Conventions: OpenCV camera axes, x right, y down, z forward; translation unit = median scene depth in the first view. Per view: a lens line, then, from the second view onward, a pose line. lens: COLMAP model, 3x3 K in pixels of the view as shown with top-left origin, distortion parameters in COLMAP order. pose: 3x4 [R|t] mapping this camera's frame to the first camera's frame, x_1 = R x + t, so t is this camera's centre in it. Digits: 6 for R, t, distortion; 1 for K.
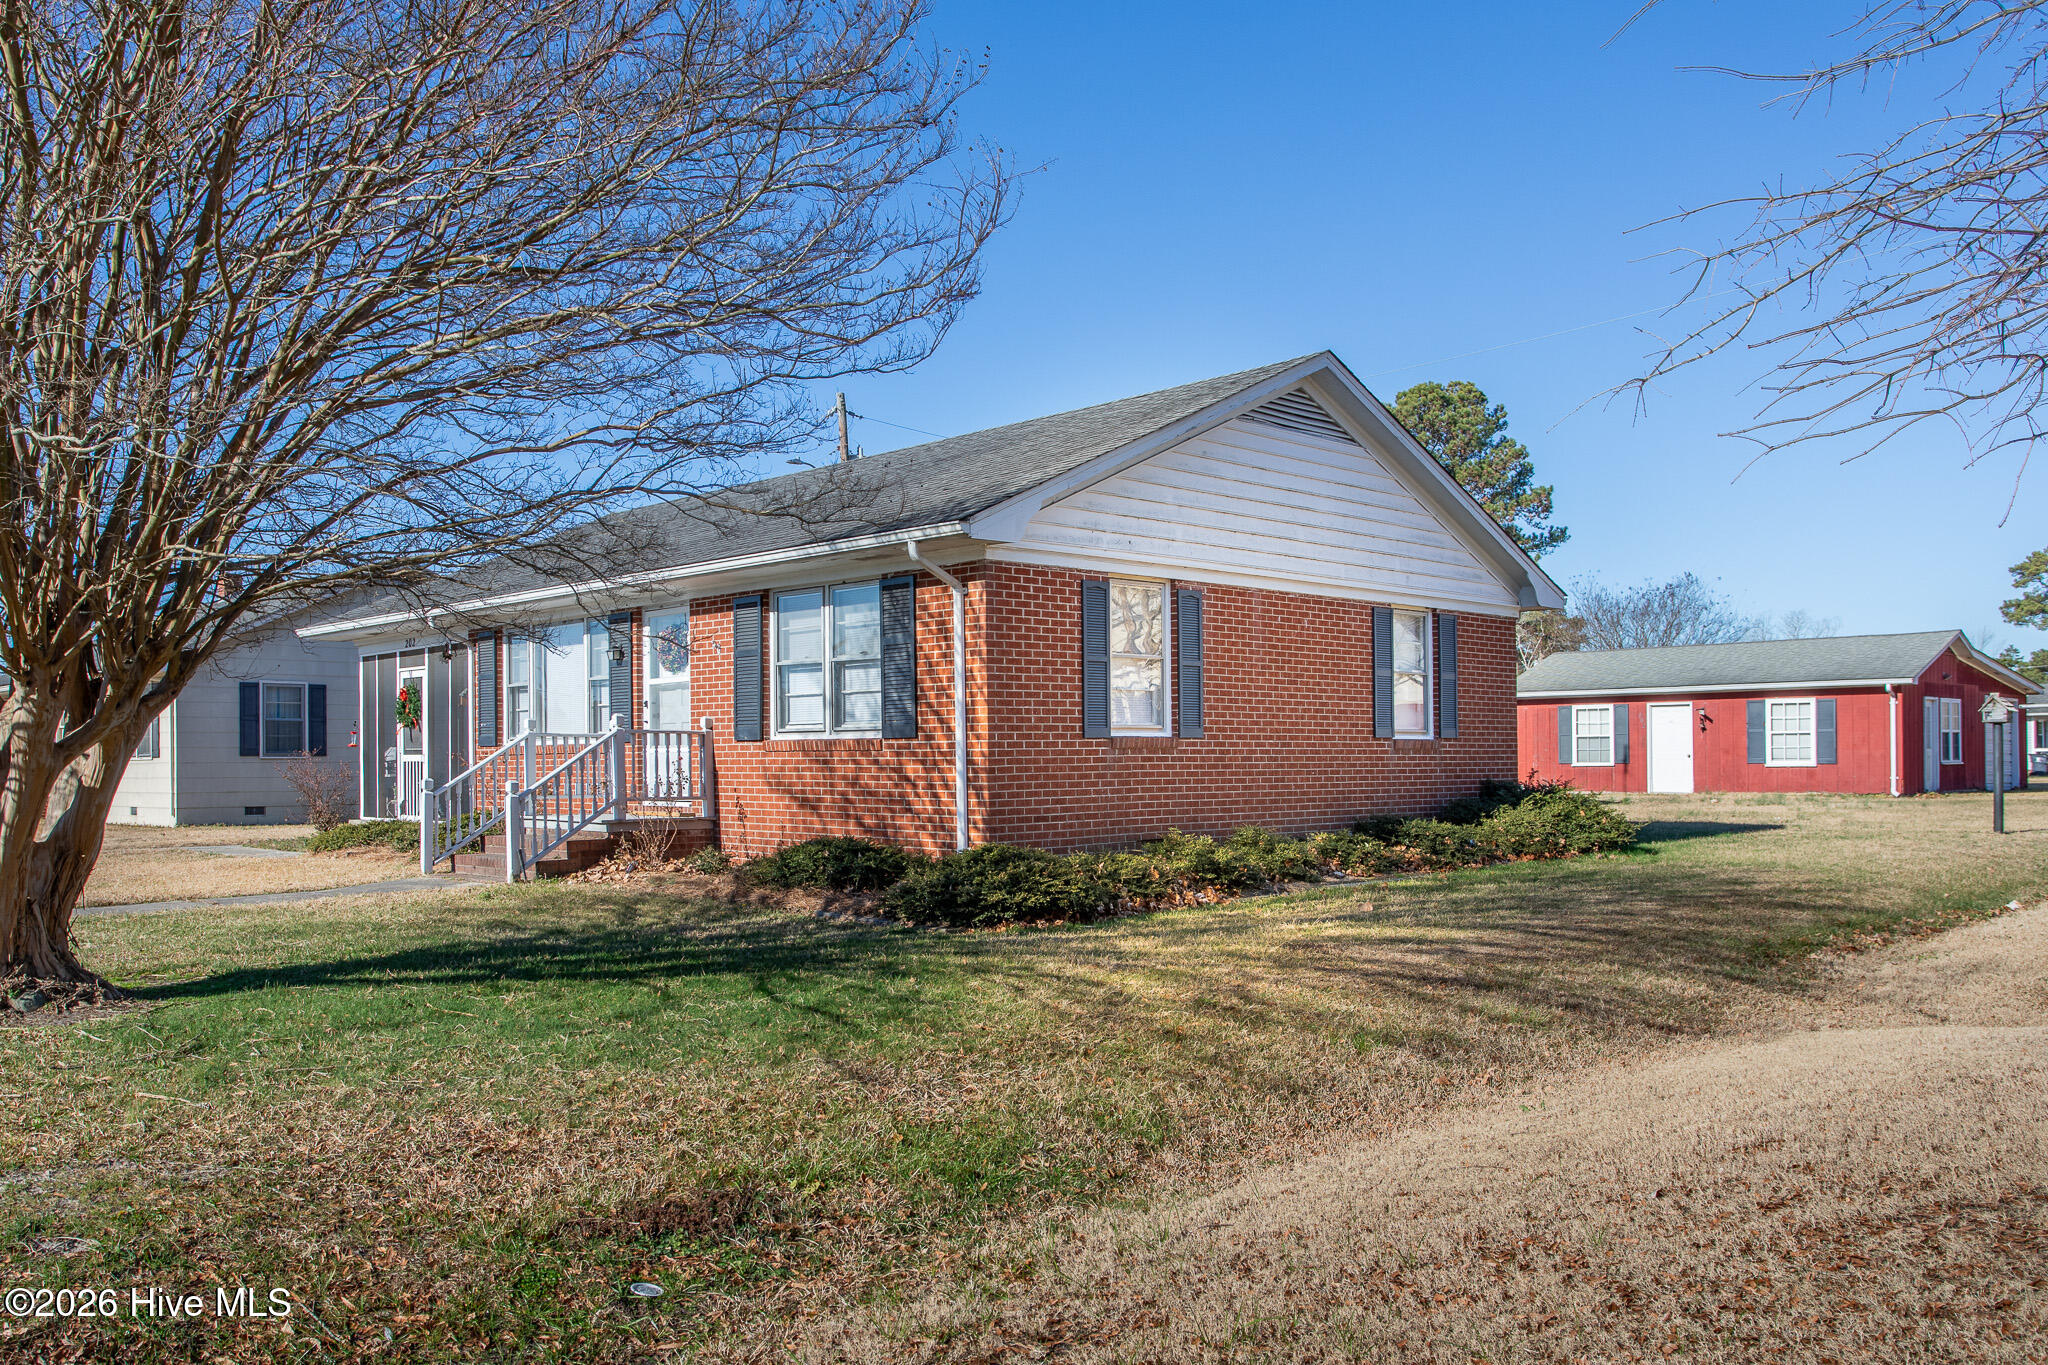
lens RADIAL K [[1486.2, 0, 1036.7], [0, 1486.2, 781.7], [0, 0, 1]] dist [0.004043, 0.000971]
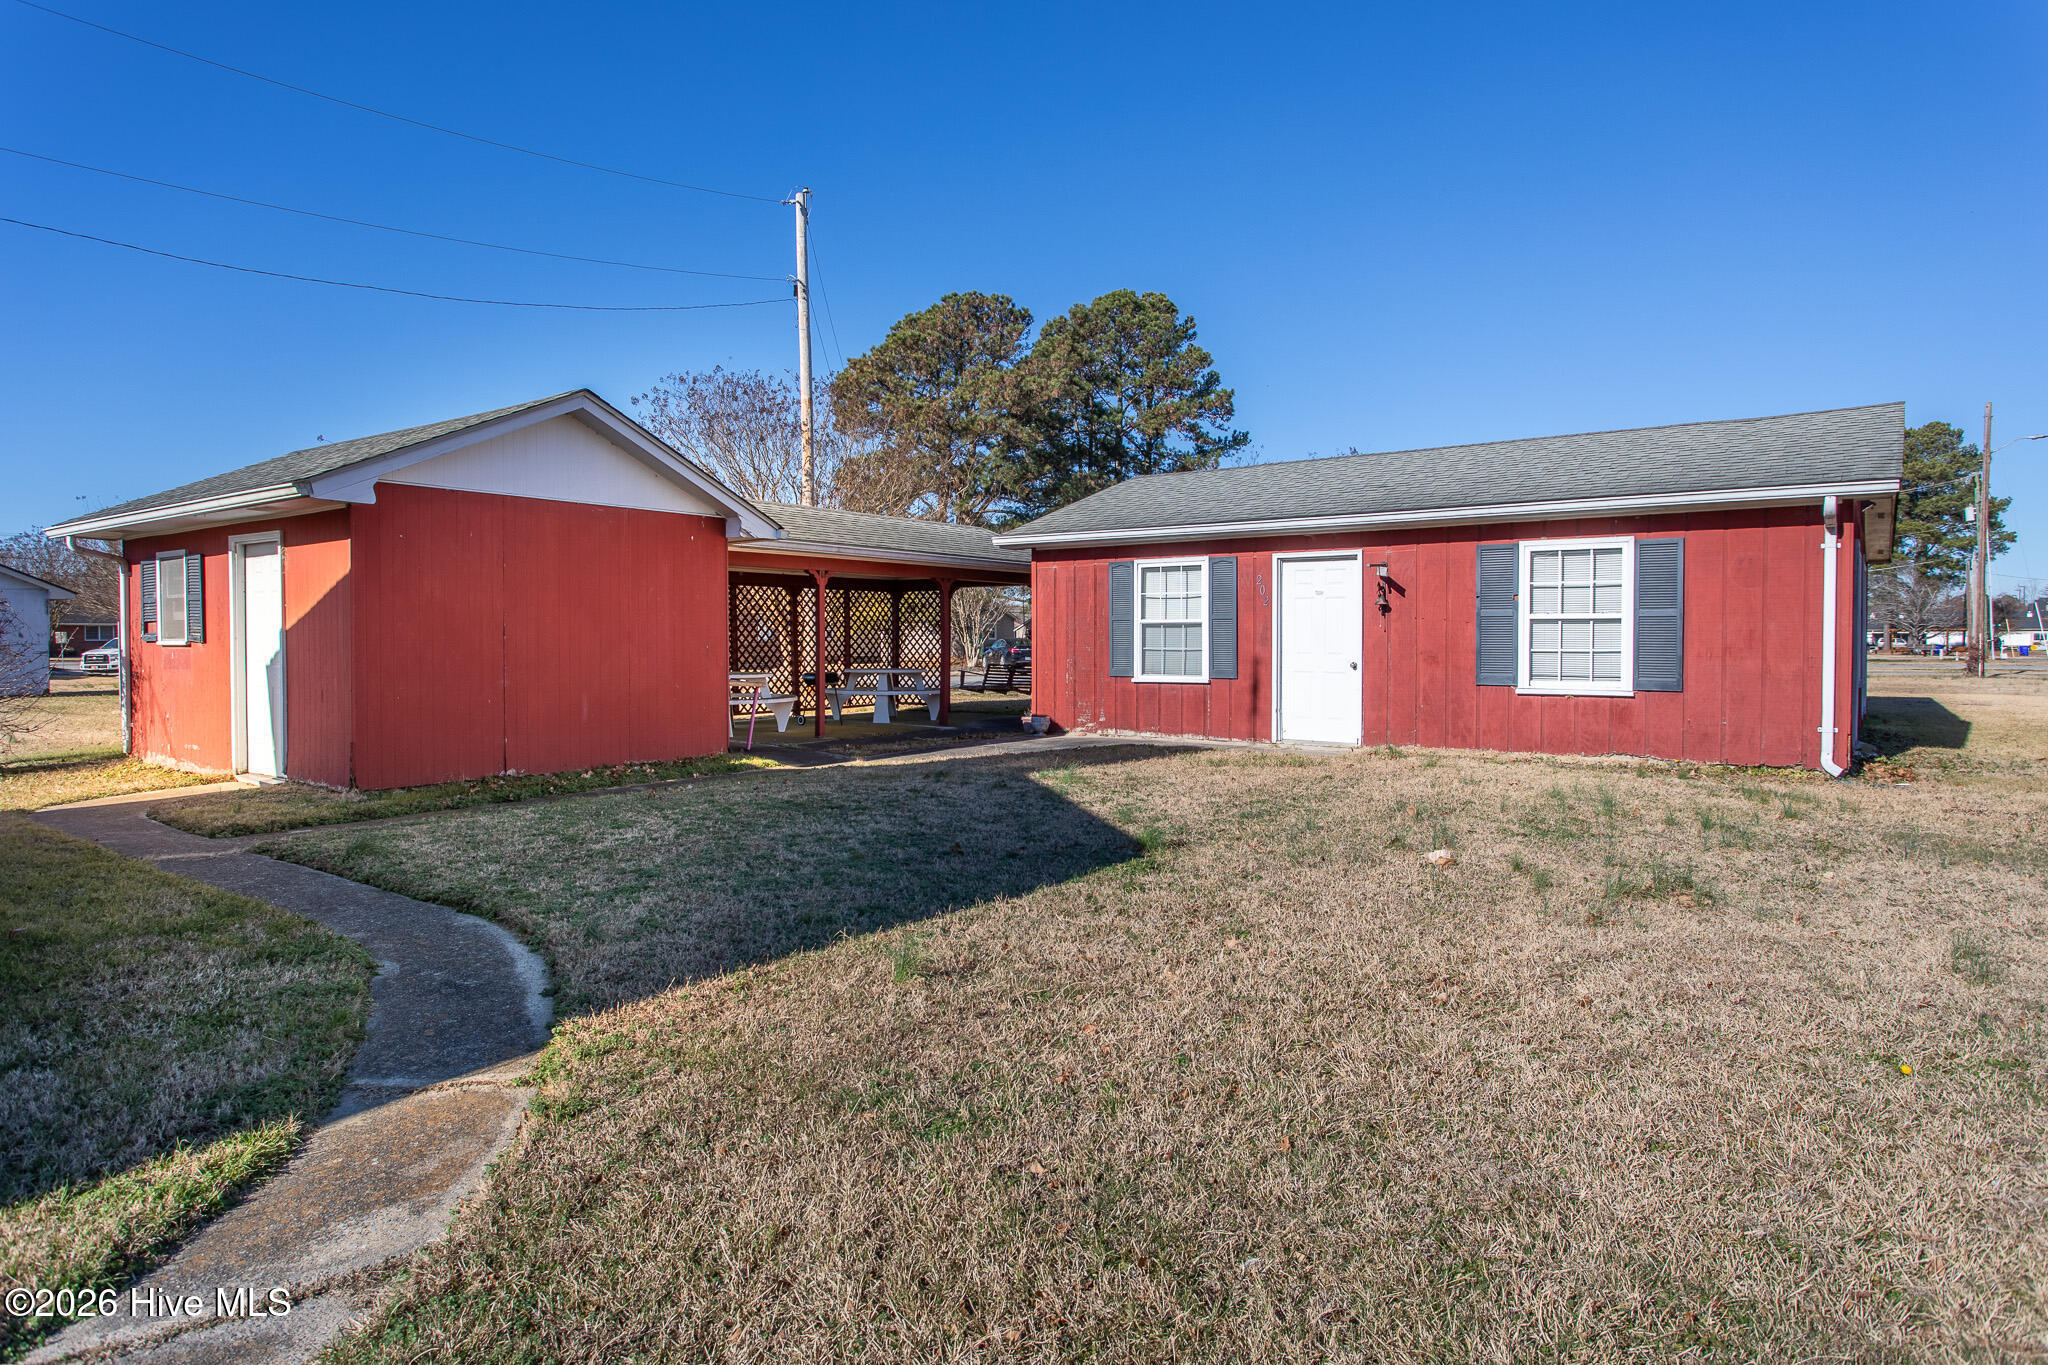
lens RADIAL K [[1222.8, 0, 1022.1], [0, 1222.8, 677.9], [0, 0, 1]] dist [-0.004893, -0.000155]
pose [[0.988856, 0.002593, 0.148850, 0.272311], [-0.004864, 0.999877, 0.014895, -0.018540], [-0.148793, -0.015453, 0.988748, 0.622421]]
